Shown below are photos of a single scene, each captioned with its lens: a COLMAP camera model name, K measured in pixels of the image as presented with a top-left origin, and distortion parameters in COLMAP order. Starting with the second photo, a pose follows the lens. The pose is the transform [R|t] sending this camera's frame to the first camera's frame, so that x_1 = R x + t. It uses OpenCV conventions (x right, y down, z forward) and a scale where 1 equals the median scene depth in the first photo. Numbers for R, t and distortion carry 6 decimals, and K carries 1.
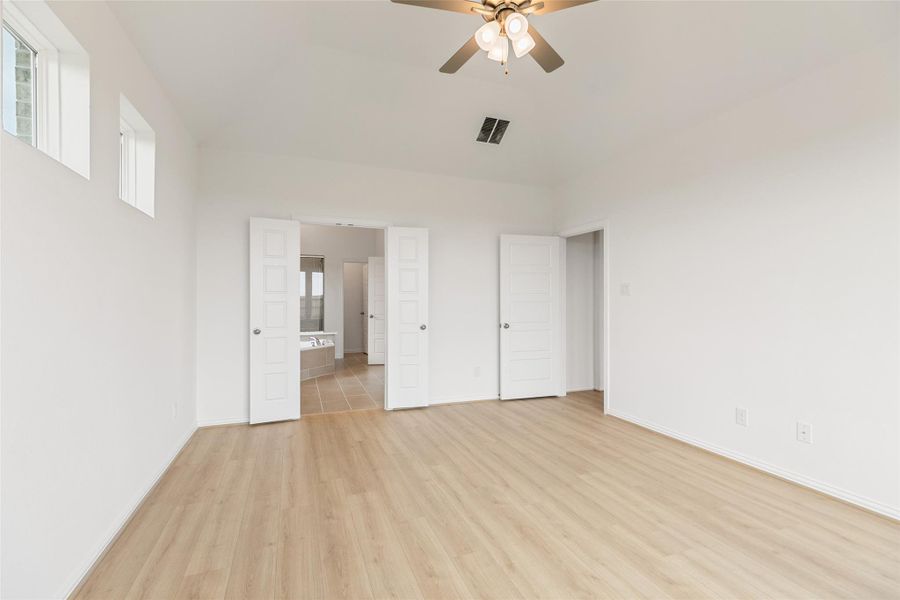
lens RADIAL K [[401.1, 0, 450.0], [0, 401.1, 300.0], [0, 0, 1]] dist [0.000794, 0.000366]
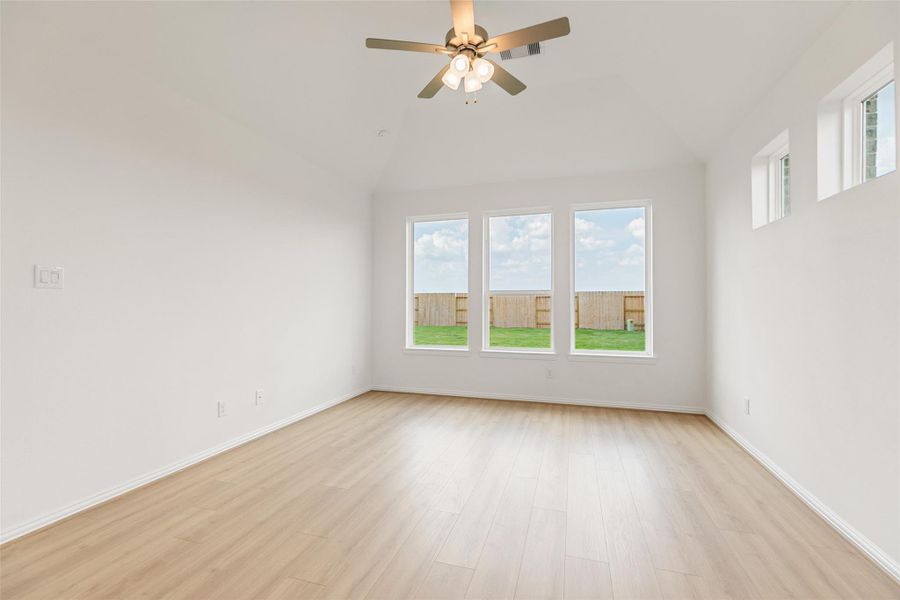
lens RADIAL K [[401.1, 0, 450.0], [0, 401.1, 300.0], [0, 0, 1]] dist [0.000794, 0.000366]
pose [[-0.780262, 0.007250, 0.625411, -0.437857], [0.001491, 0.999952, -0.009731, 0.014784], [-0.625451, -0.006660, -0.780235, 1.553138]]
